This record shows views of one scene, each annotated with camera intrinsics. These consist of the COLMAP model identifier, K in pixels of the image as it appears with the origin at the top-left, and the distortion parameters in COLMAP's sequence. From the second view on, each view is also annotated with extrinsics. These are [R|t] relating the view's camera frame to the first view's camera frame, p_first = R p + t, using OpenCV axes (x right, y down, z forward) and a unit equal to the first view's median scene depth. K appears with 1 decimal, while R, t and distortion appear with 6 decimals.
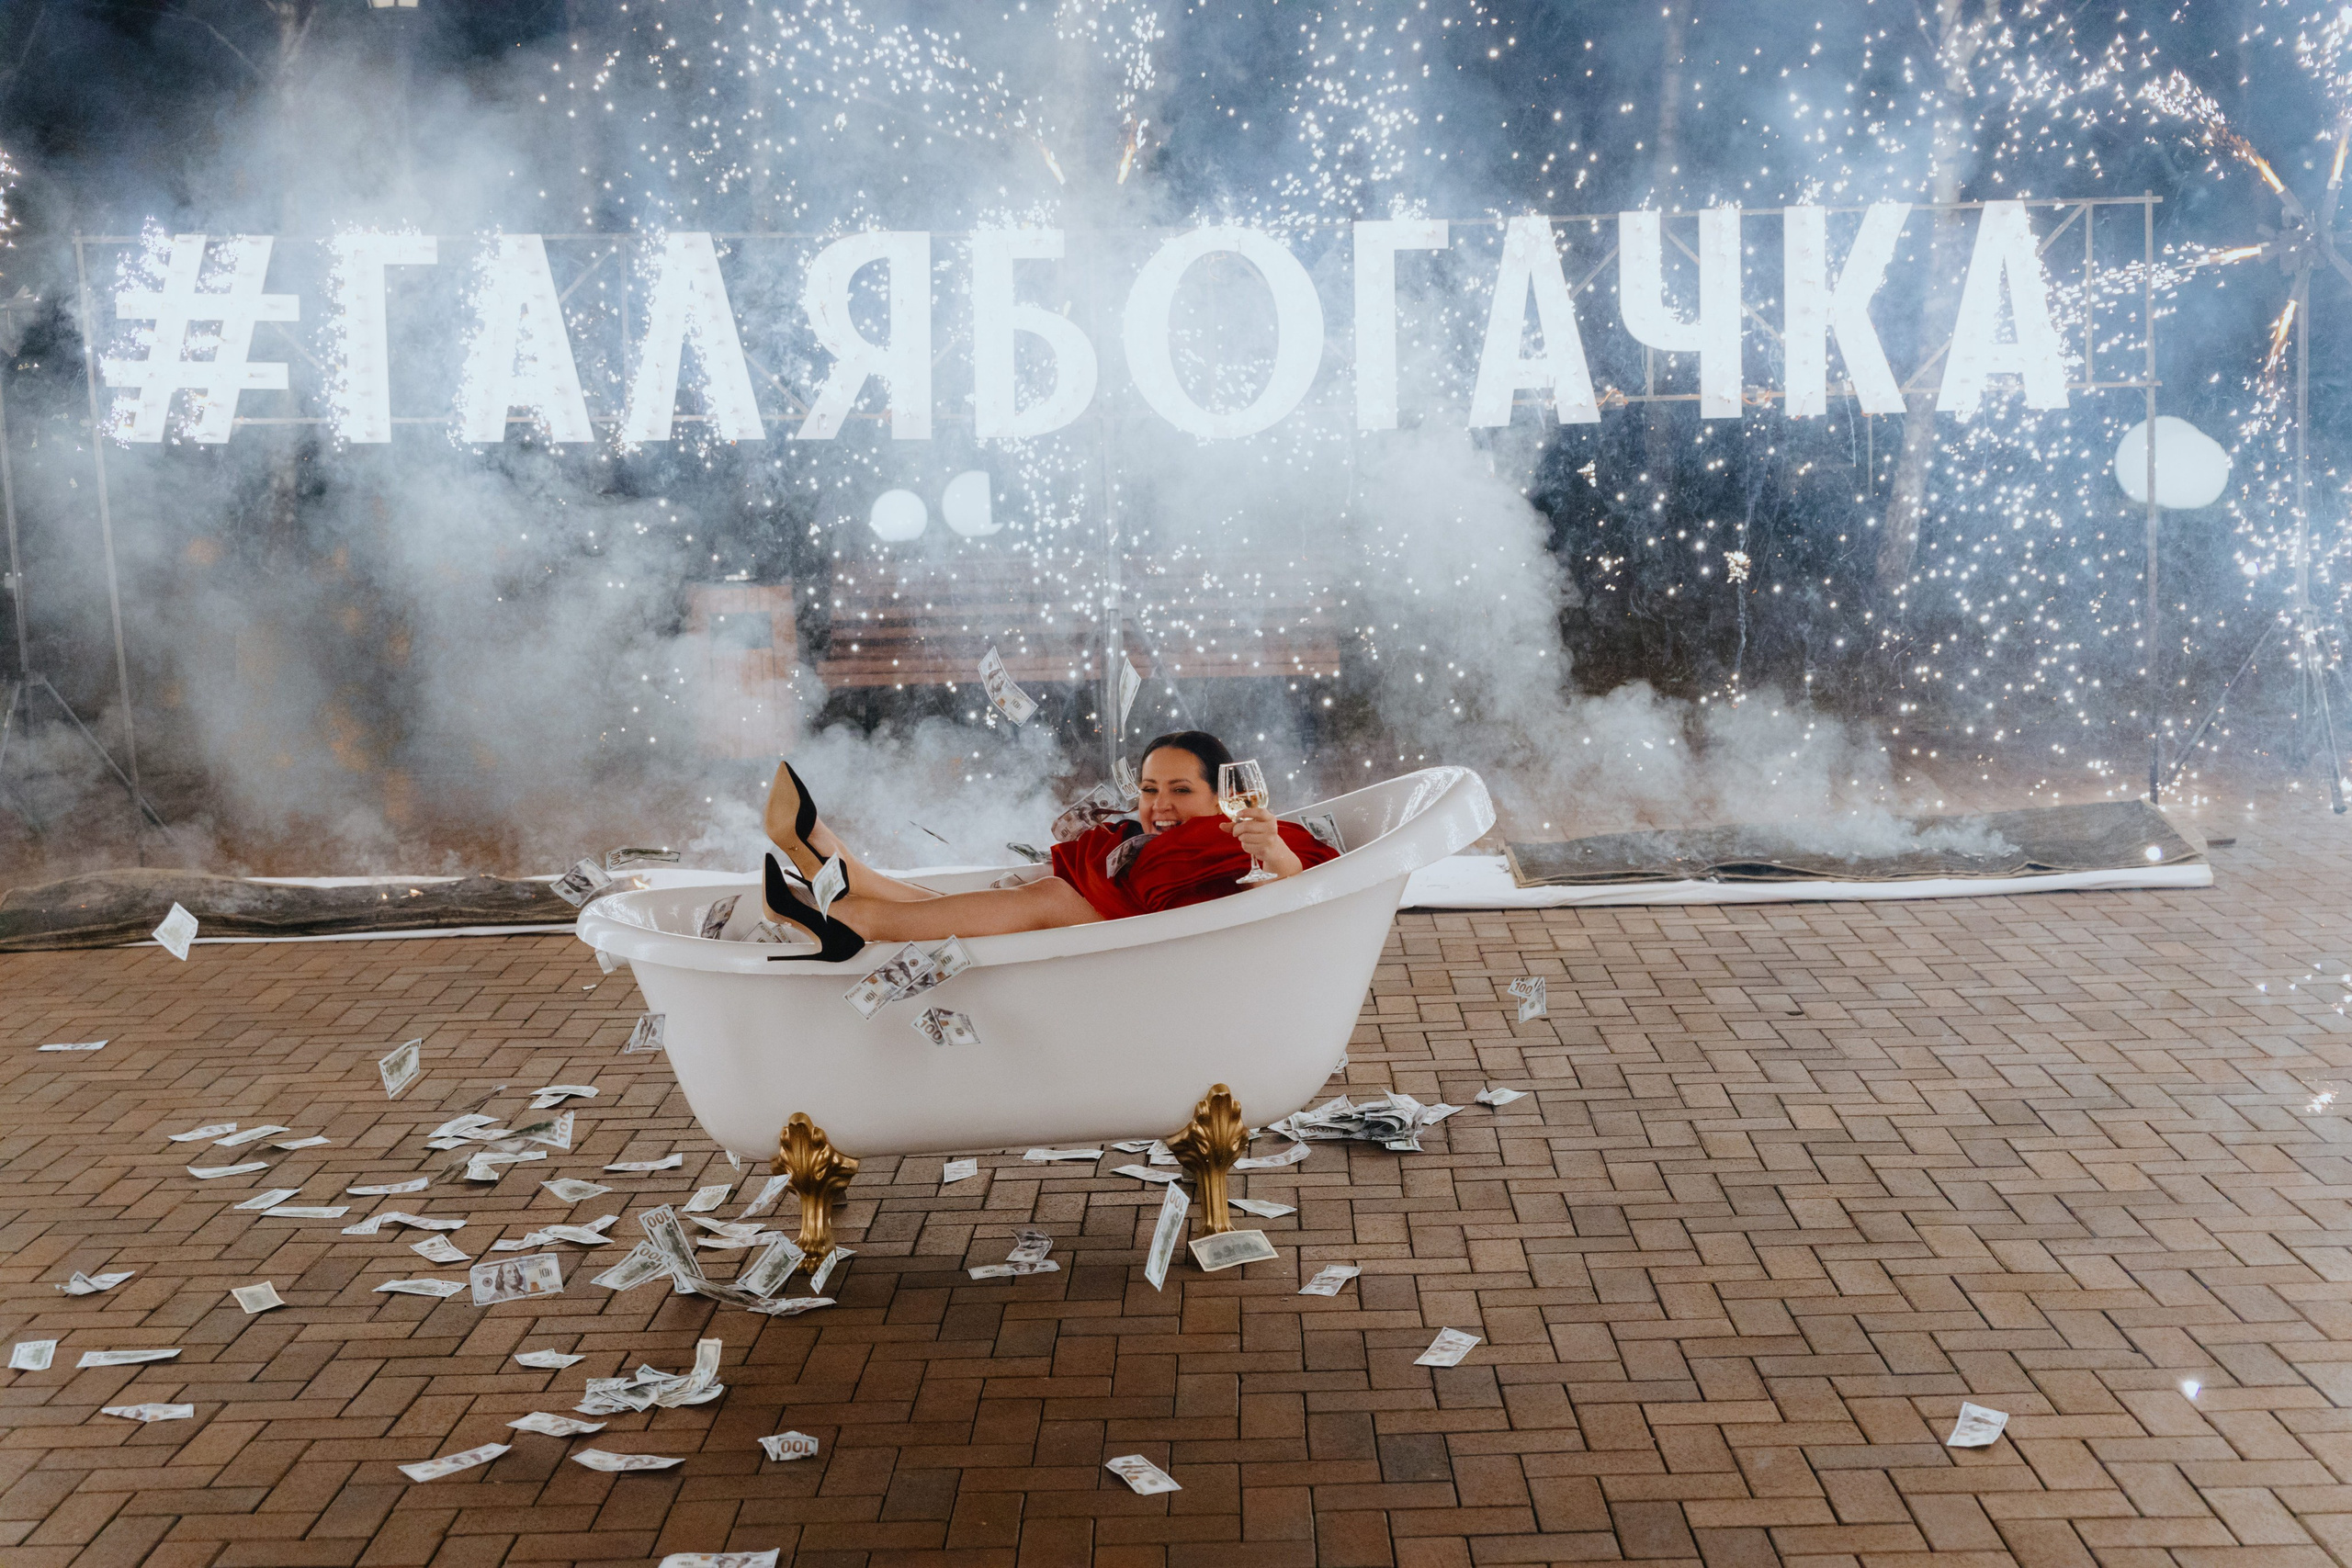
lens RADIAL K [[3121.5, 0, 1176.5], [0, 3121.5, 785.0], [0, 0, 1]] dist [-0.011089, 0.011156]
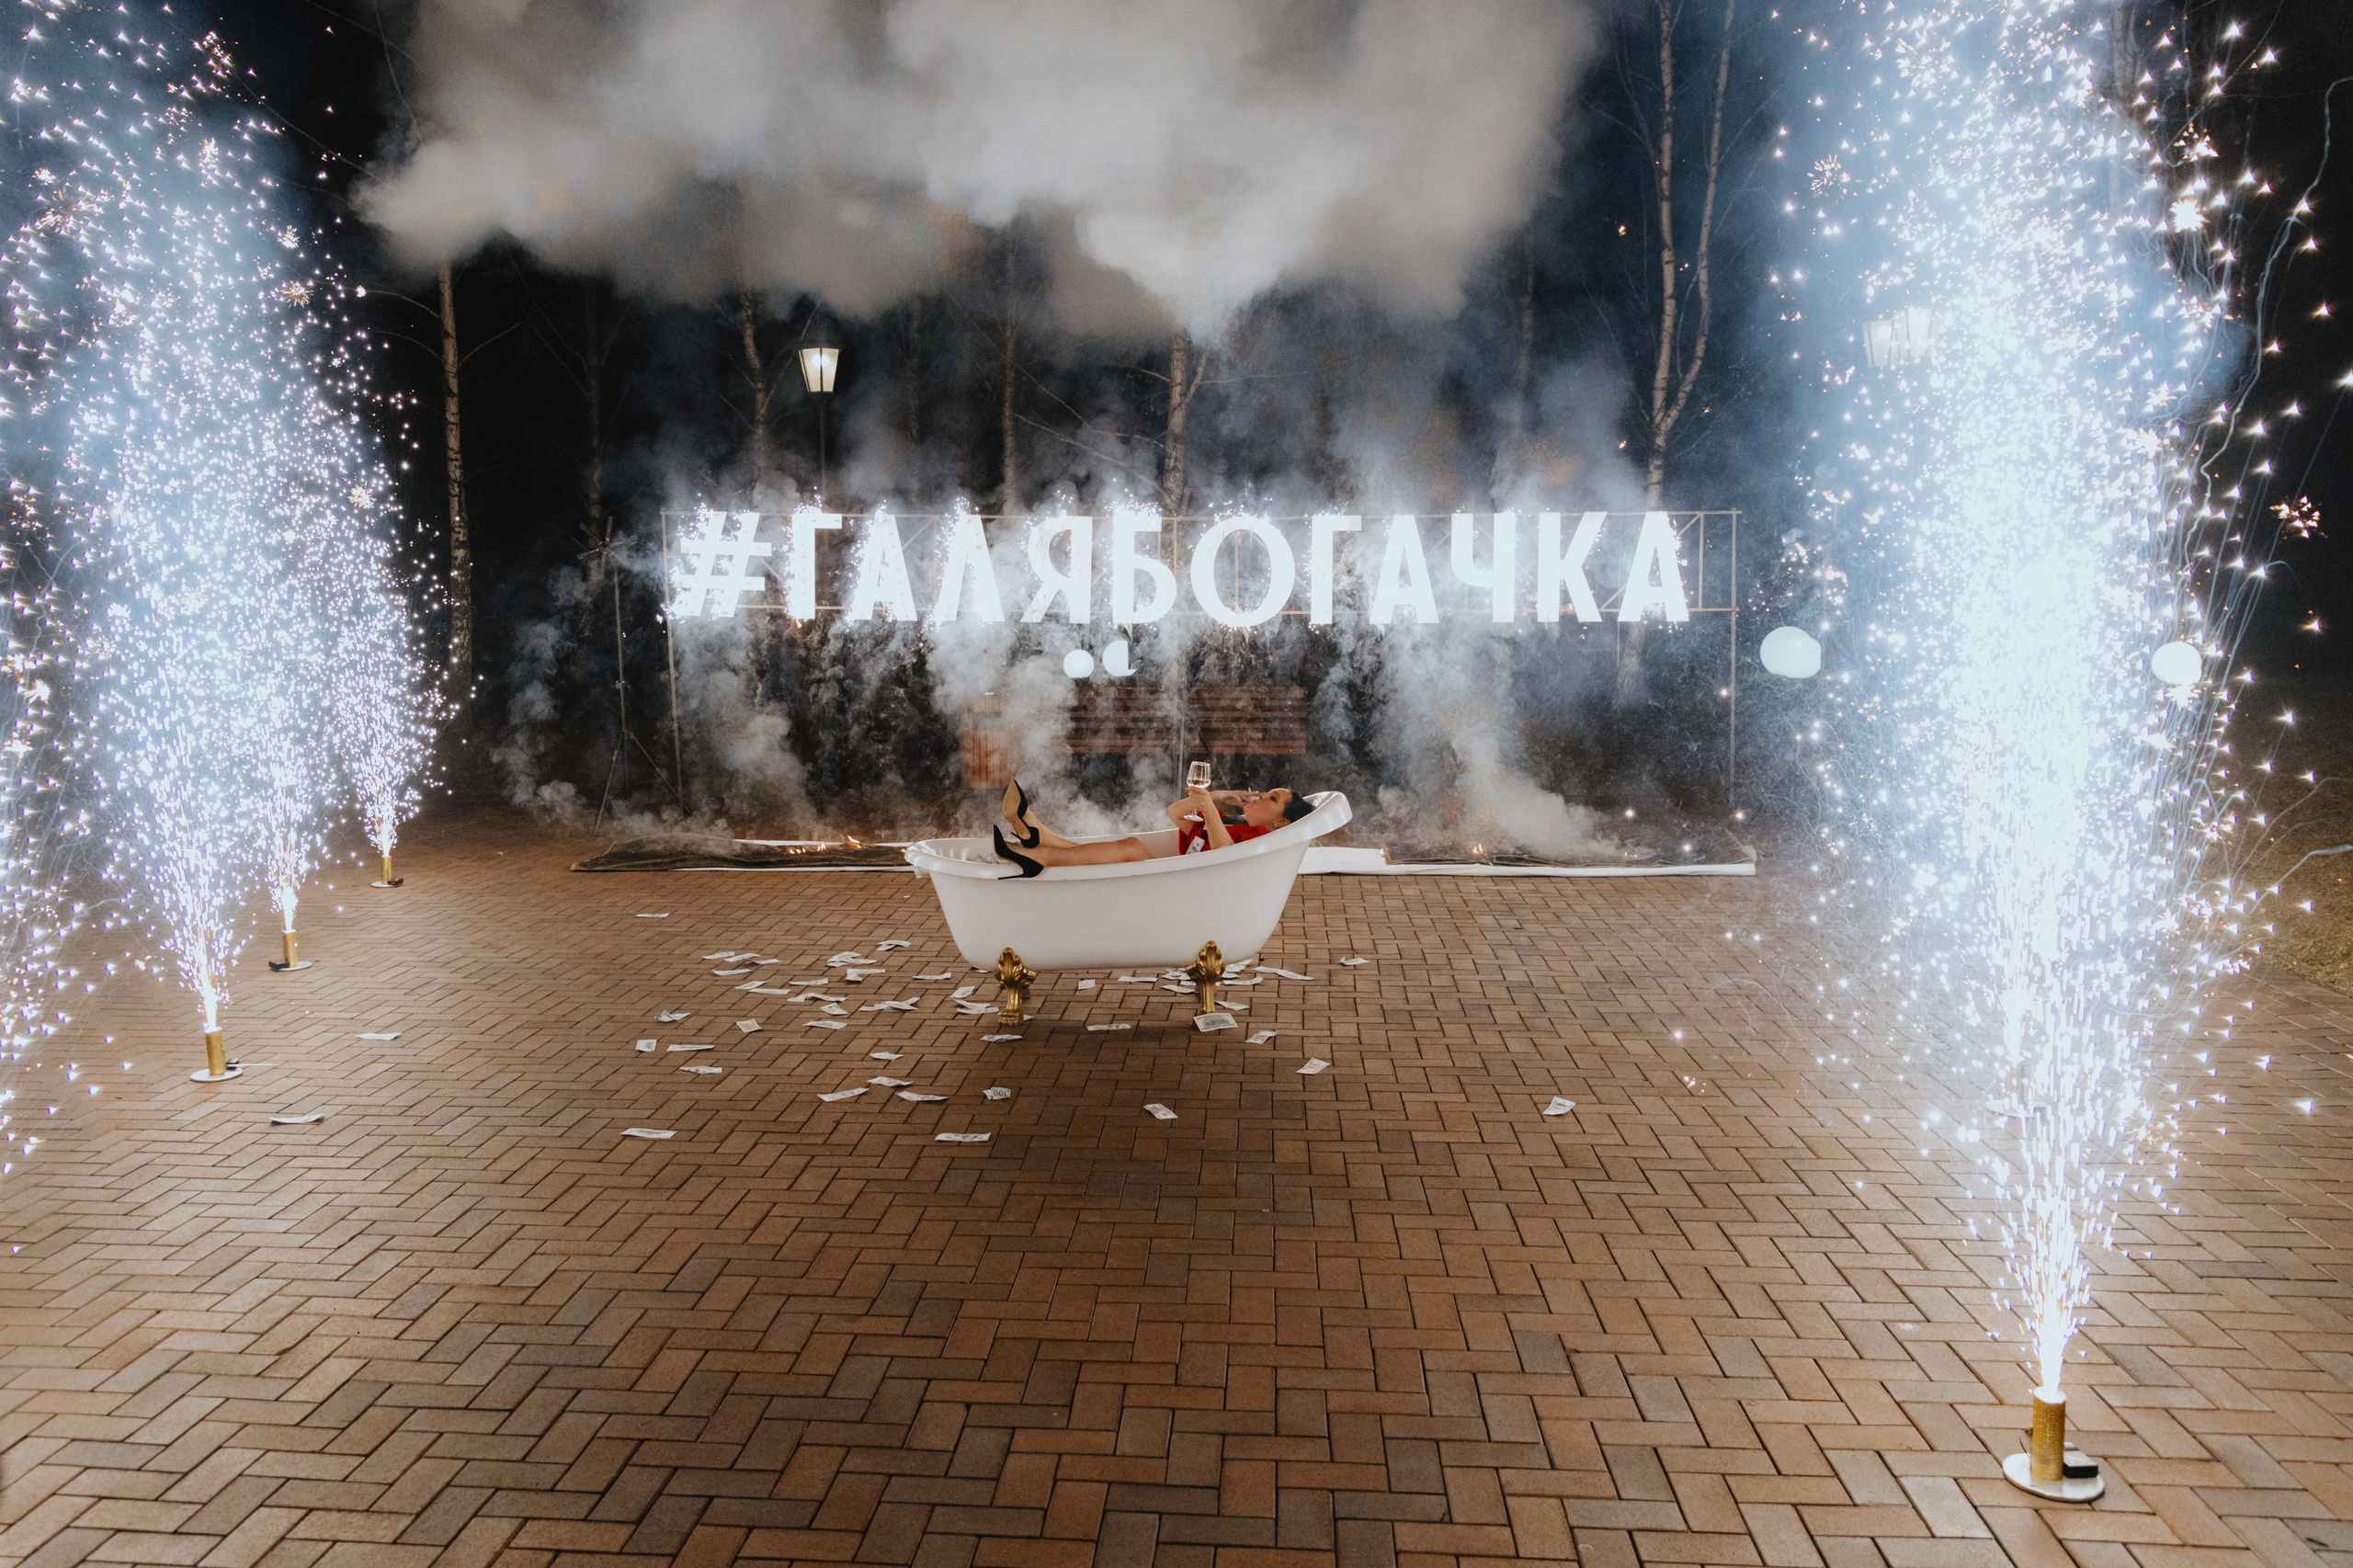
lens RADIAL K [[1812.8, 0, 1104.0], [0, 1812.8, 780.4], [0, 0, 1]] dist [-0.021989, 0.010398]
pose [[0.996711, 0.029951, -0.075295, 0.028245], [-0.031725, 0.999244, -0.022470, 0.017888], [0.074565, 0.024785, 0.996908, -0.187106]]
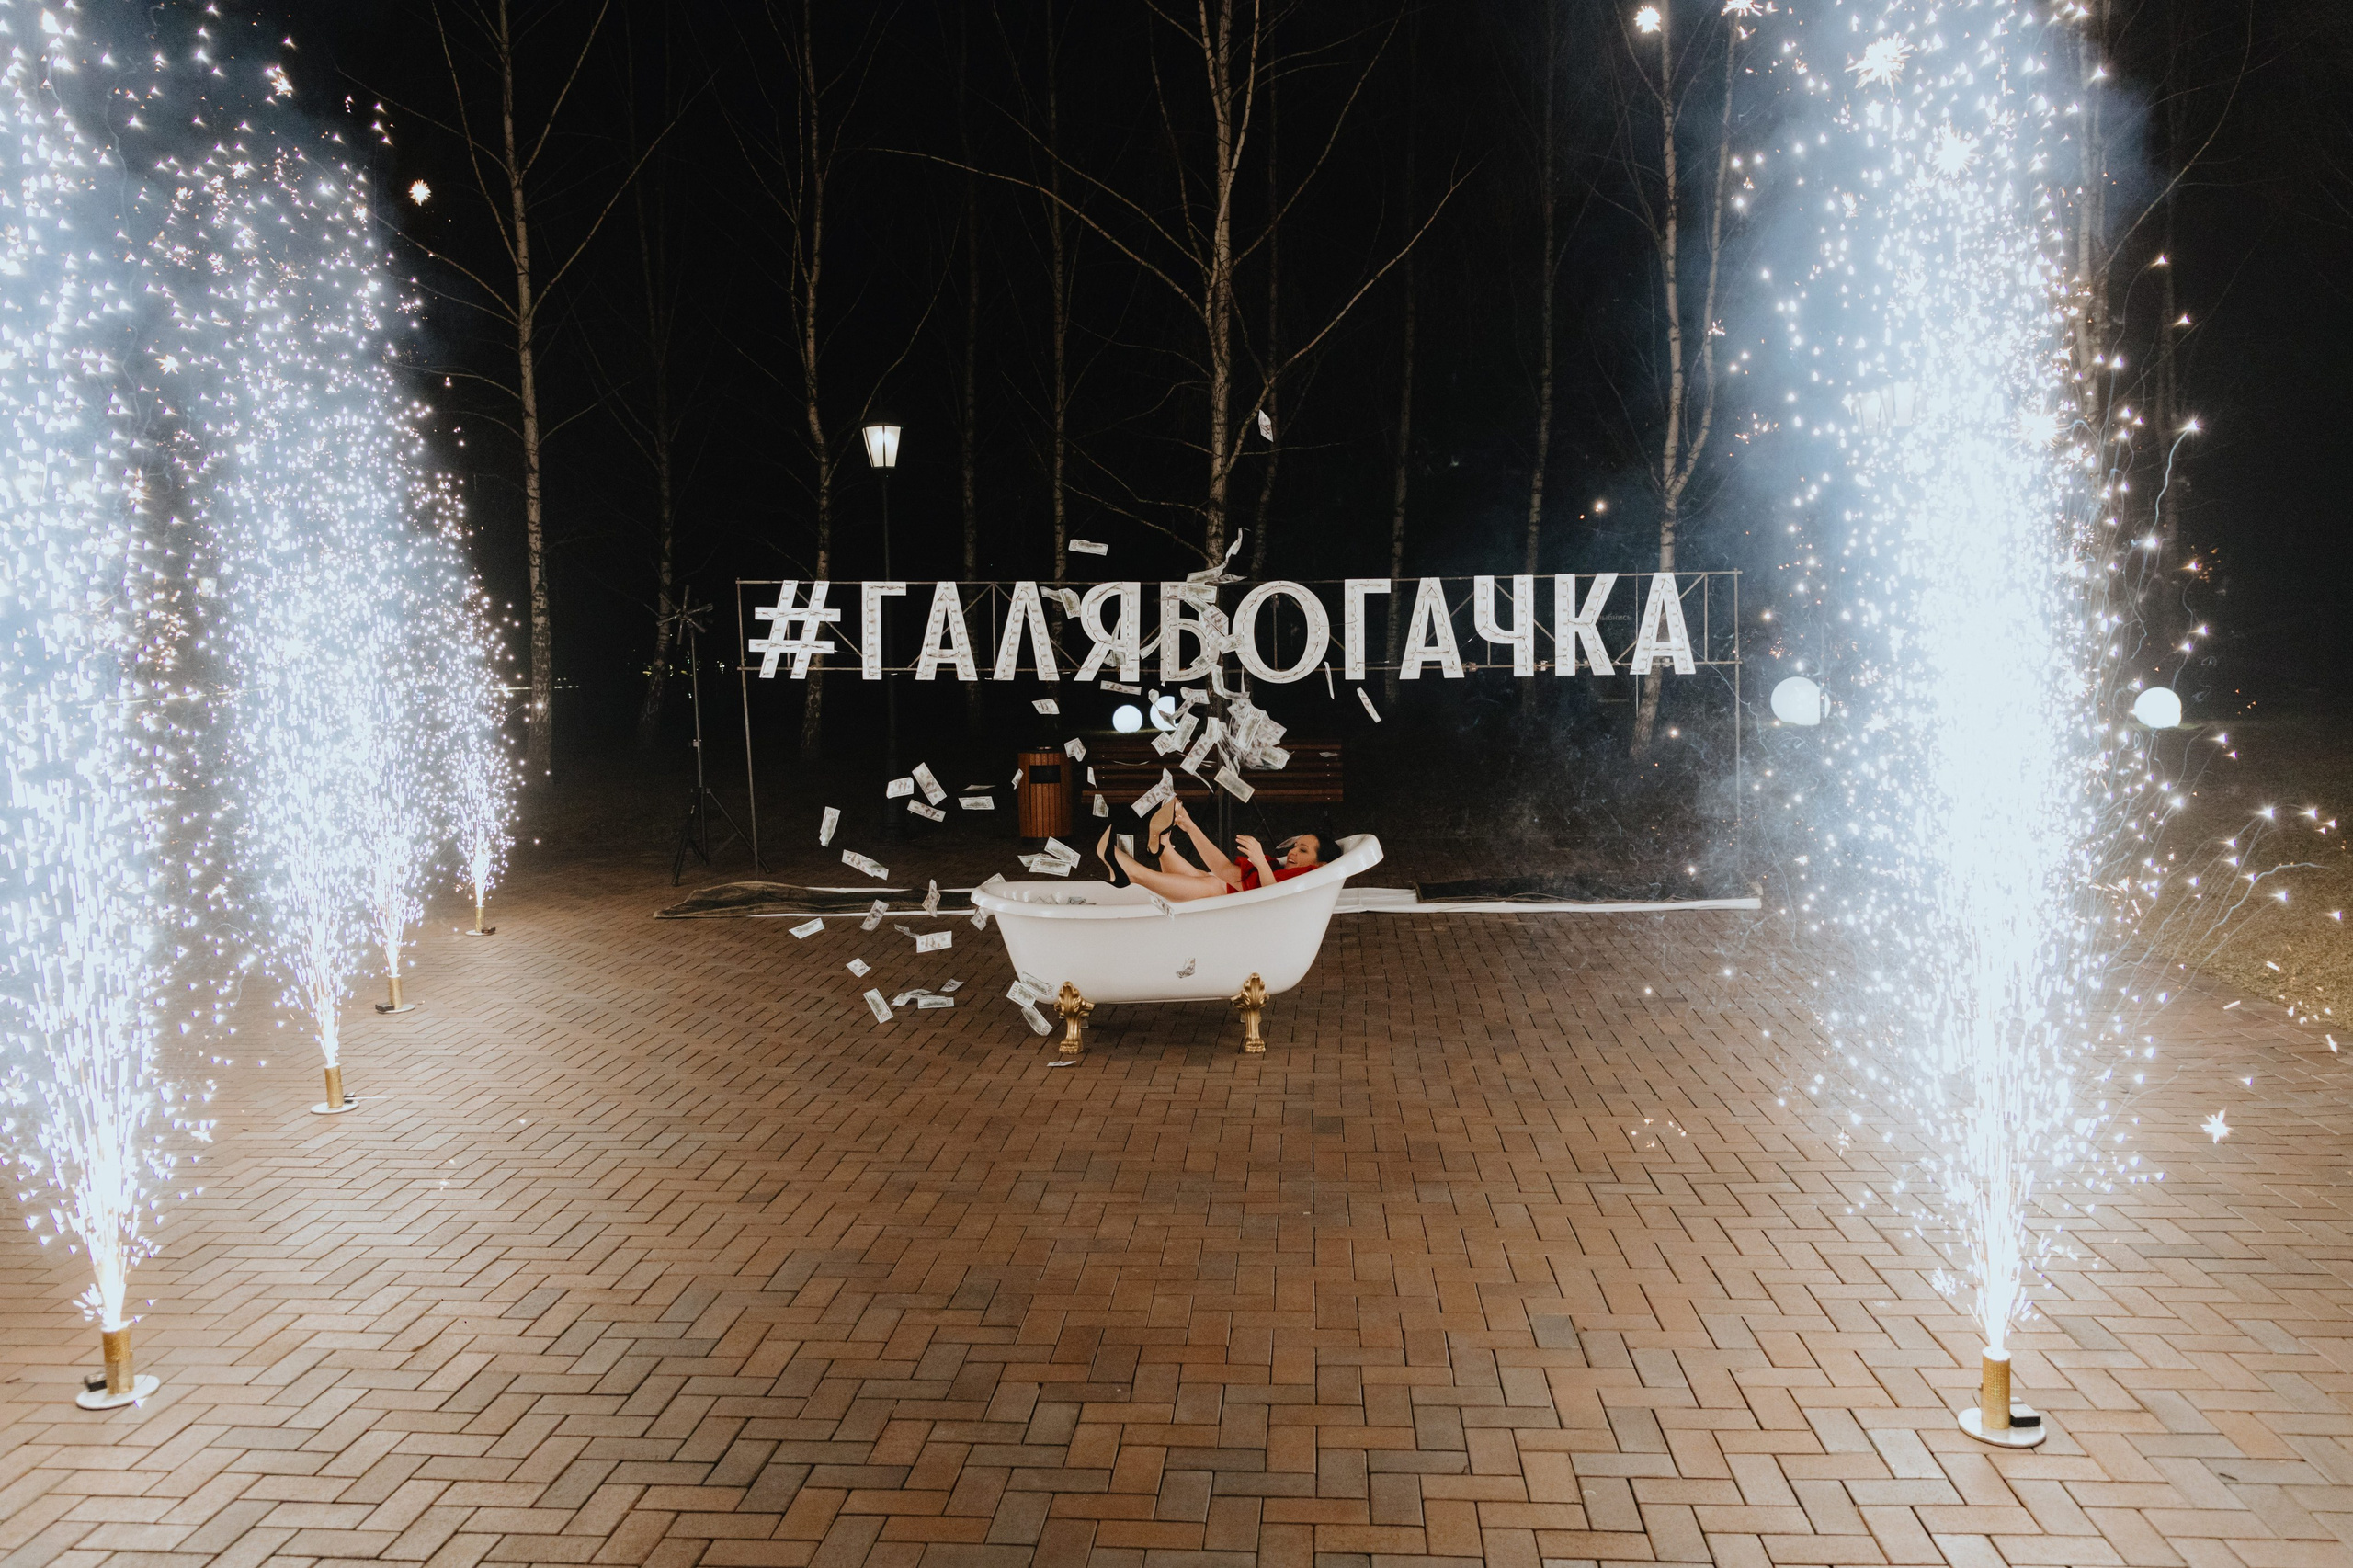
lens RADIAL K [[1745.2, 0, 1175.5], [0, 1745.2, 779.7], [0, 0, 1]] dist [-0.020090, 0.008577]
pose [[0.997901, 0.017080, -0.062471, 0.030650], [-0.020354, 0.998432, -0.052151, 0.022495], [0.061482, 0.053313, 0.996683, -0.239258]]
